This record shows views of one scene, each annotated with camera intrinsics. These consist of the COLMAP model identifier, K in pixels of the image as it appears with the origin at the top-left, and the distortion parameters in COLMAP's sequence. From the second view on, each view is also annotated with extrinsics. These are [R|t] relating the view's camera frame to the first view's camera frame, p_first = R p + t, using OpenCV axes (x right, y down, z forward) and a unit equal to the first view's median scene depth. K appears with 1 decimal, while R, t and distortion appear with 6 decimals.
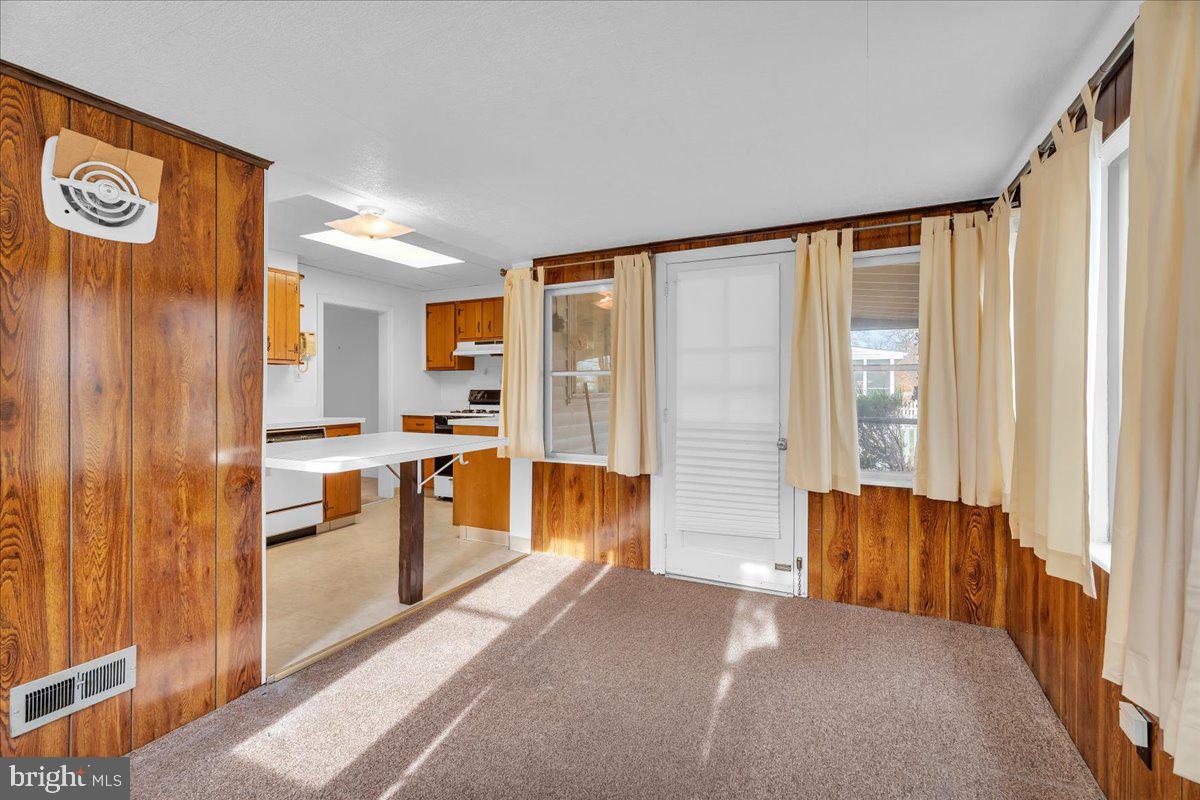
lens RADIAL K [[546.5, 0, 598.3], [0, 546.5, 370.9], [0, 0, 1]] dist [0.000054, 0.000017]
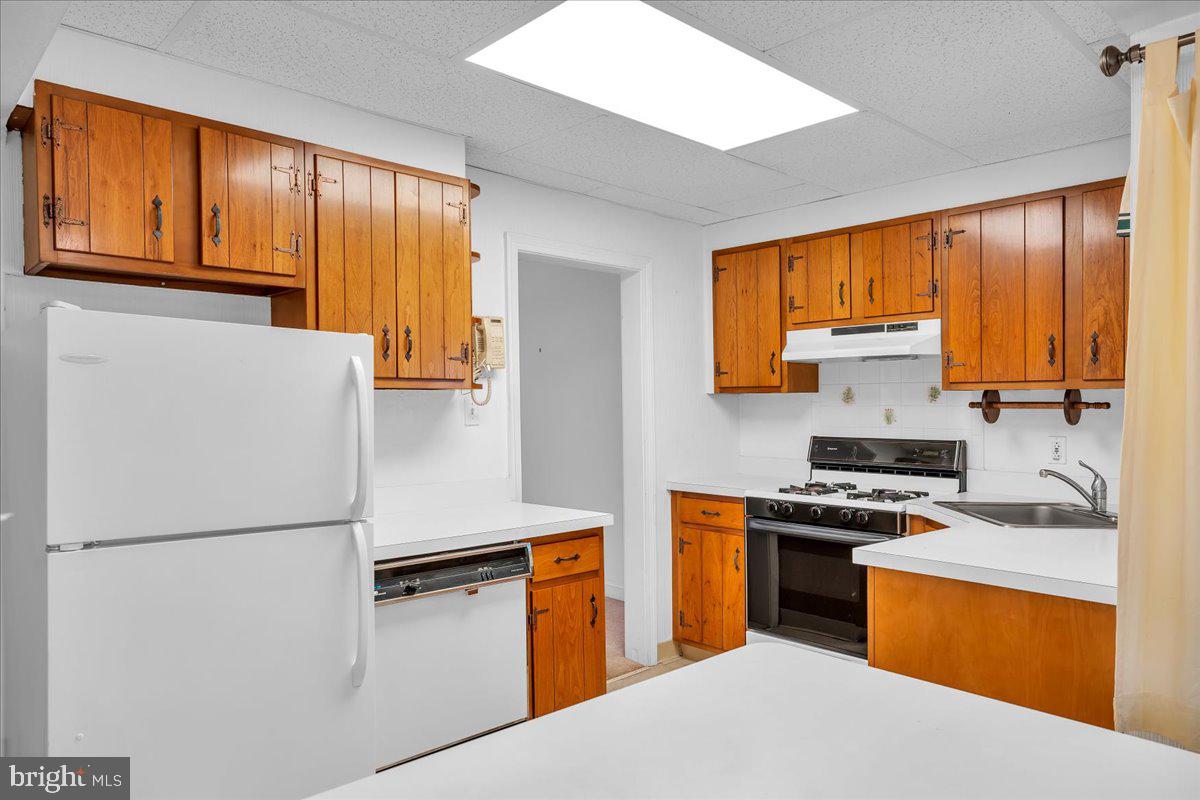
lens RADIAL K [[793.4, 0, 600.0], [0, 793.4, 400.0], [0, 0, 1]] dist [0.004511, 0.001759]
pose [[0.939206, -0.001084, -0.343354, -0.185123], [0.010604, 0.999610, 0.025851, -0.014845], [0.343192, -0.027921, 0.938850, 0.348330]]
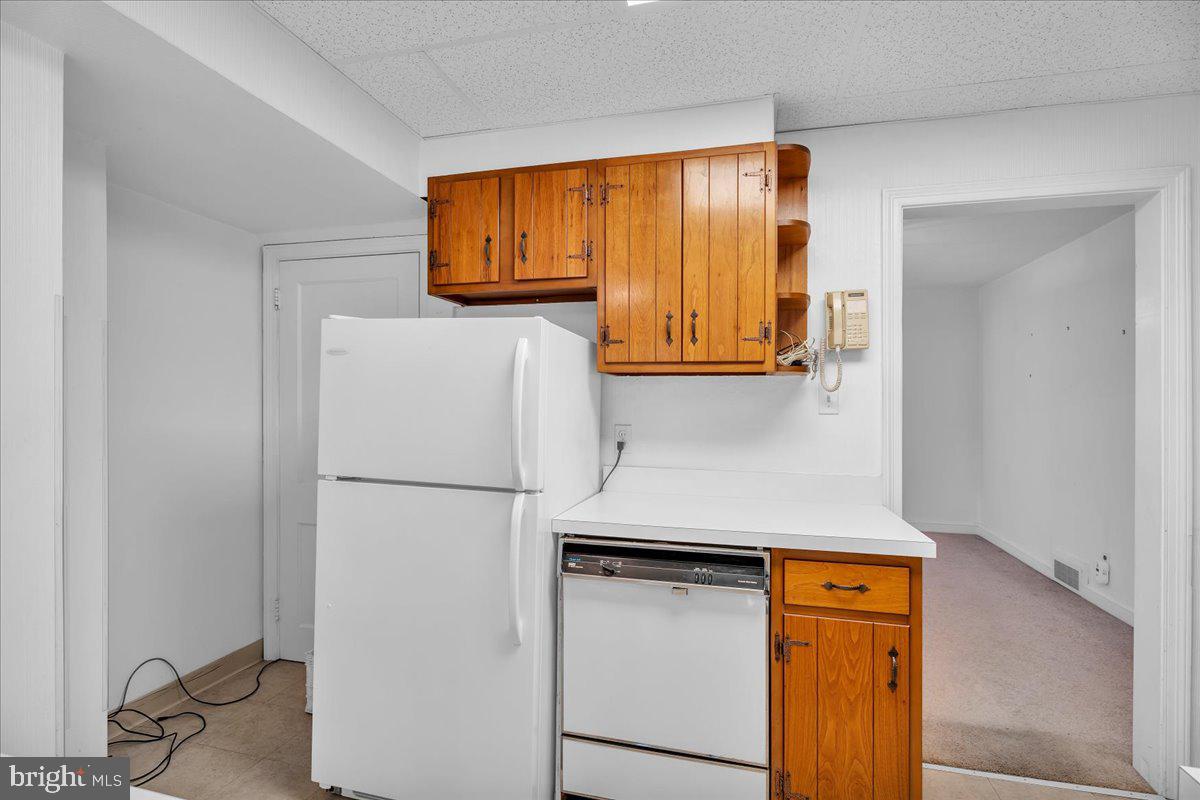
lens RADIAL K [[587.6, 0, 600.0], [0, 587.6, 400.0], [0, 0, 1]] dist [0.000197, 0.000113]
pose [[0.198369, -0.002253, -0.980125, -0.124131], [0.022072, 0.999754, 0.002169, 0.003800], [0.979879, -0.022064, 0.198370, 0.627793]]
